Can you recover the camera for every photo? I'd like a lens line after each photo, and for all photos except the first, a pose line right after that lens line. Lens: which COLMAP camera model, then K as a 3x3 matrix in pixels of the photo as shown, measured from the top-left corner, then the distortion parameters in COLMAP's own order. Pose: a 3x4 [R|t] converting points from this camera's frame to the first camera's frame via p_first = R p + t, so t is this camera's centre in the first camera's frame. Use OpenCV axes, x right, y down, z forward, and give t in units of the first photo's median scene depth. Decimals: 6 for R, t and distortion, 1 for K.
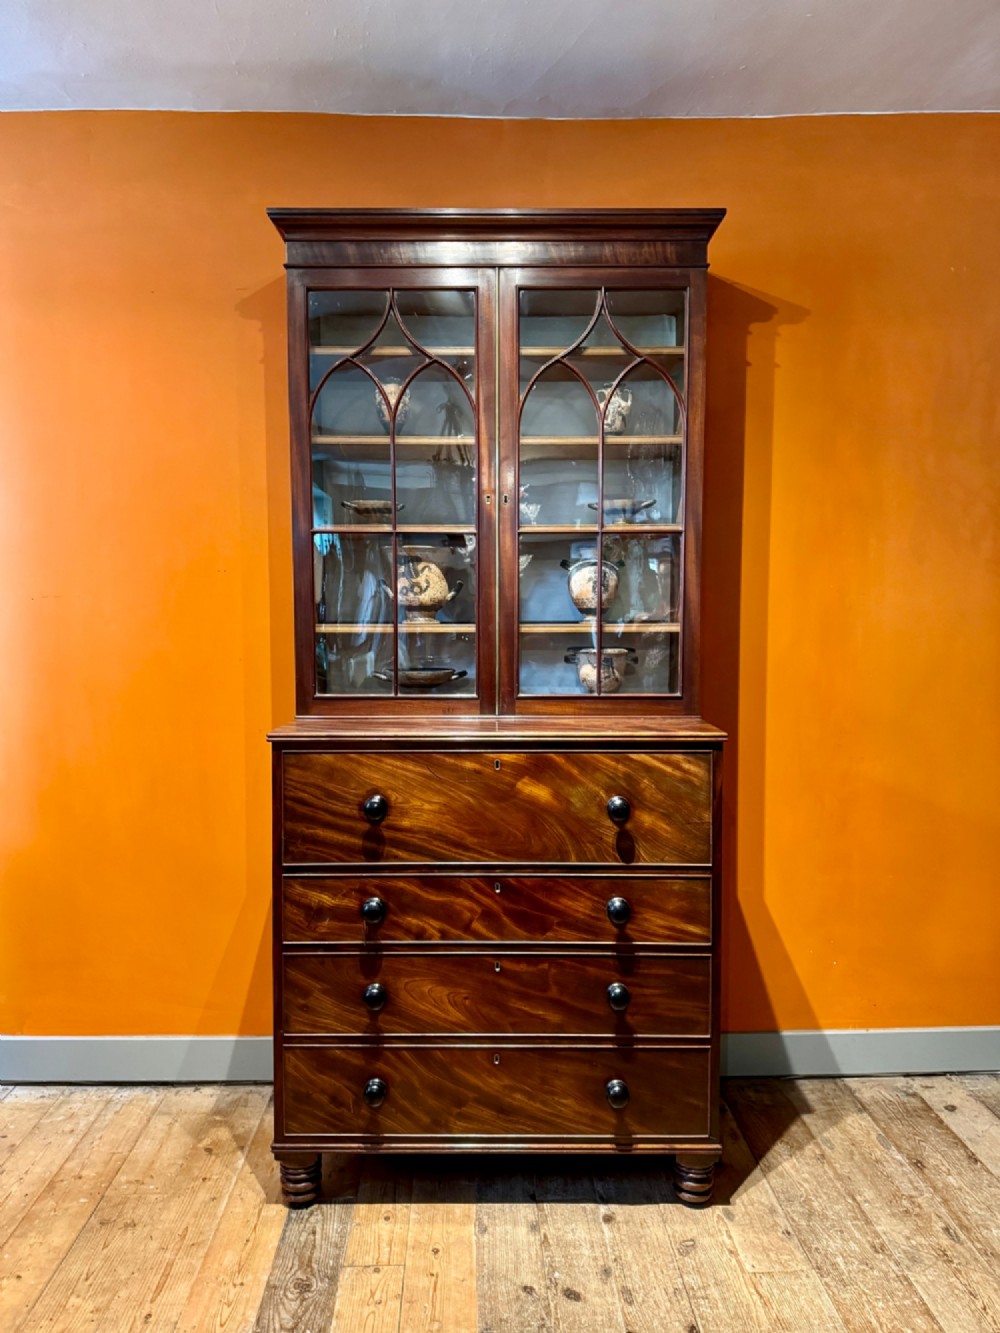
lens RADIAL K [[968.8, 0, 498.7], [0, 968.8, 672.6], [0, 0, 1]] dist [0.104516, -0.129630]
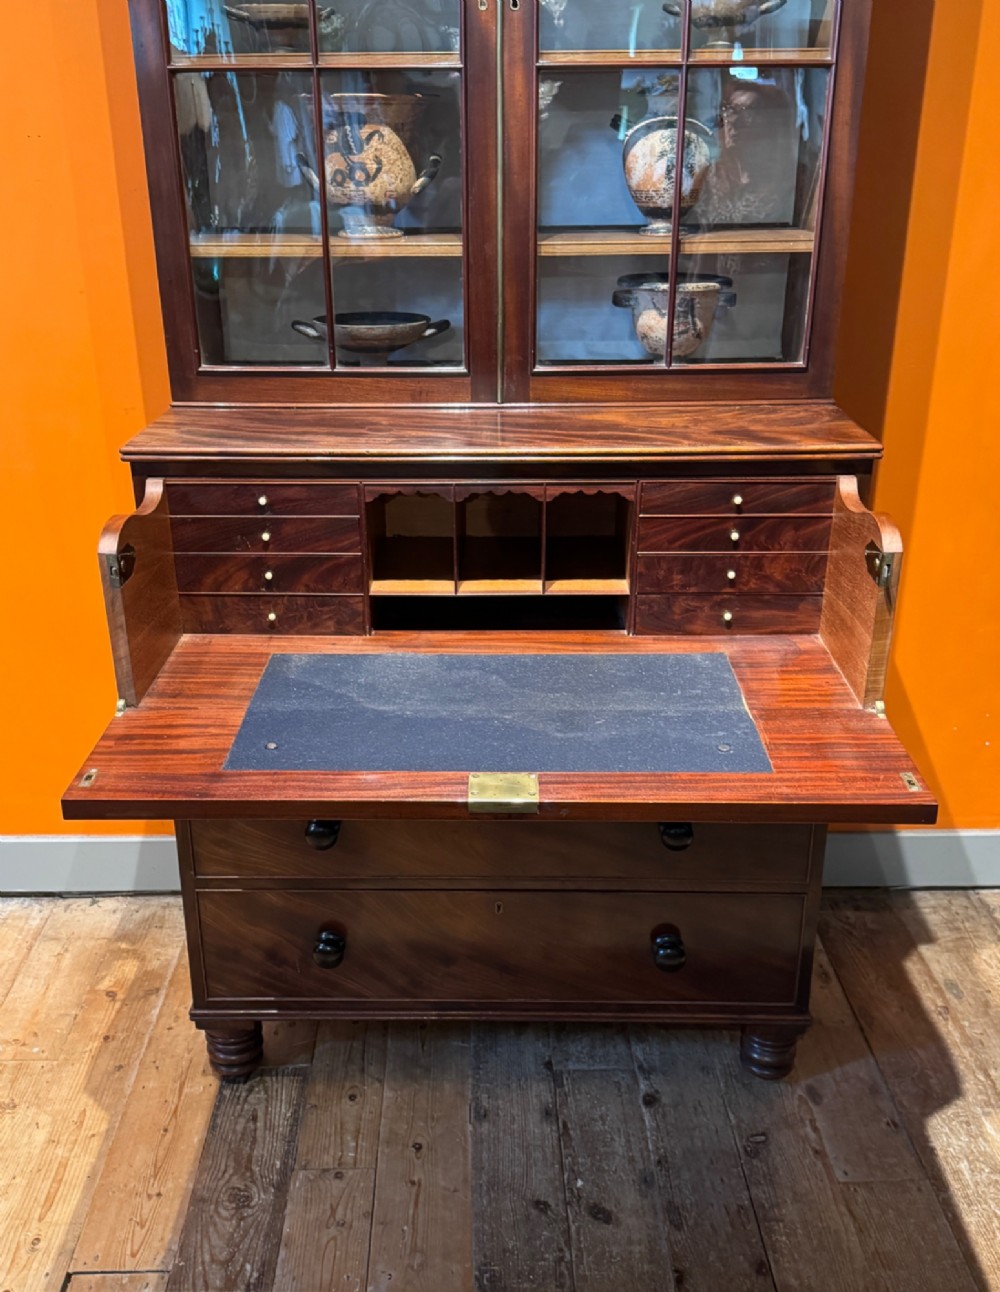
lens RADIAL K [[1275.3, 0, 485.9], [0, 1275.3, 697.4], [0, 0, 1]] dist [0.190961, -0.428884]
pose [[0.999861, 0.000364, -0.016648, 0.003455], [0.005351, 0.939720, 0.341902, -0.061463], [0.015768, -0.341944, 0.939588, 0.177878]]
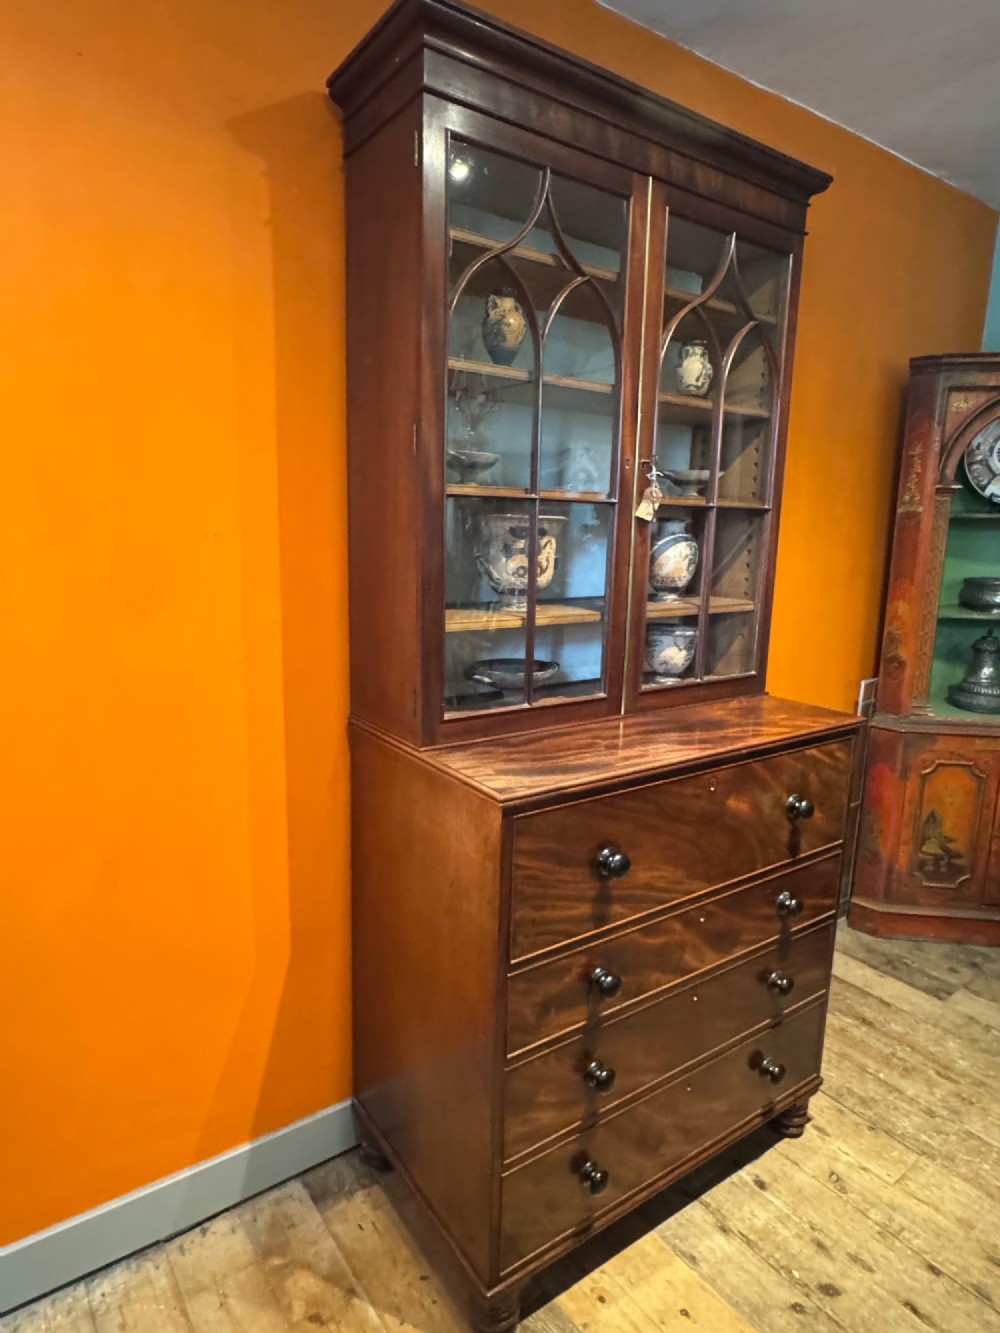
lens RADIAL K [[789.5, 0, 505.4], [0, 789.5, 663.6], [0, 0, 1]] dist [-0.004642, 0.002932]
pose [[0.814753, -0.082400, 0.573923, -0.514646], [0.010452, 0.991777, 0.127554, -0.097868], [-0.579714, -0.097926, 0.808914, 0.508896]]
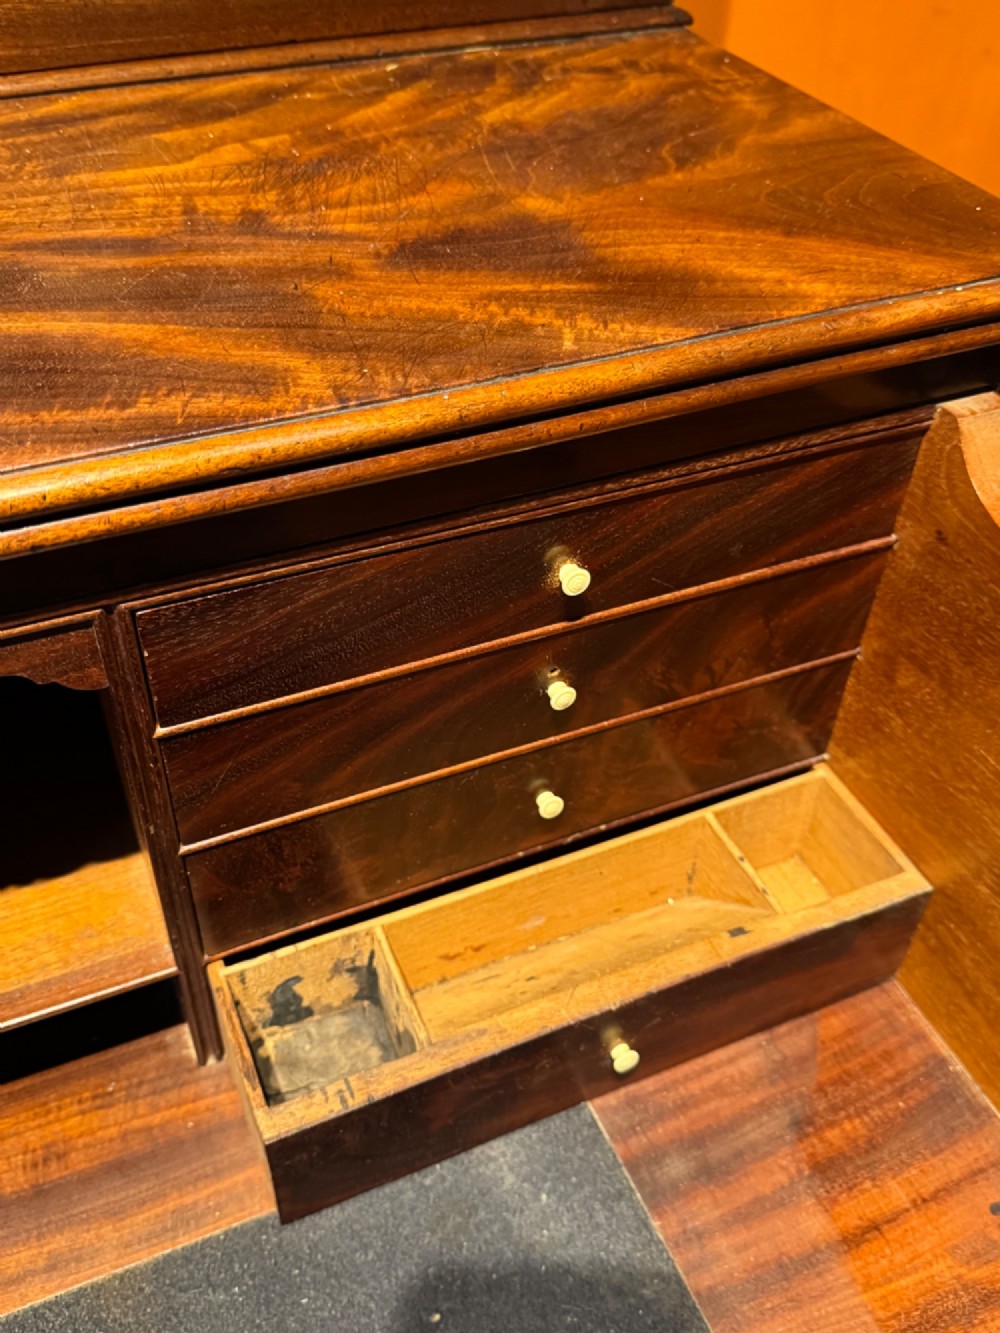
lens RADIAL K [[1232.6, 0, 503.6], [0, 1232.6, 674.8], [0, 0, 1]] dist [0.117988, -0.203363]
pose [[0.911902, -0.255917, 0.320844, 0.074162], [-0.000394, 0.781224, 0.624251, -0.003712], [-0.410408, -0.569382, 0.712299, 0.810918]]
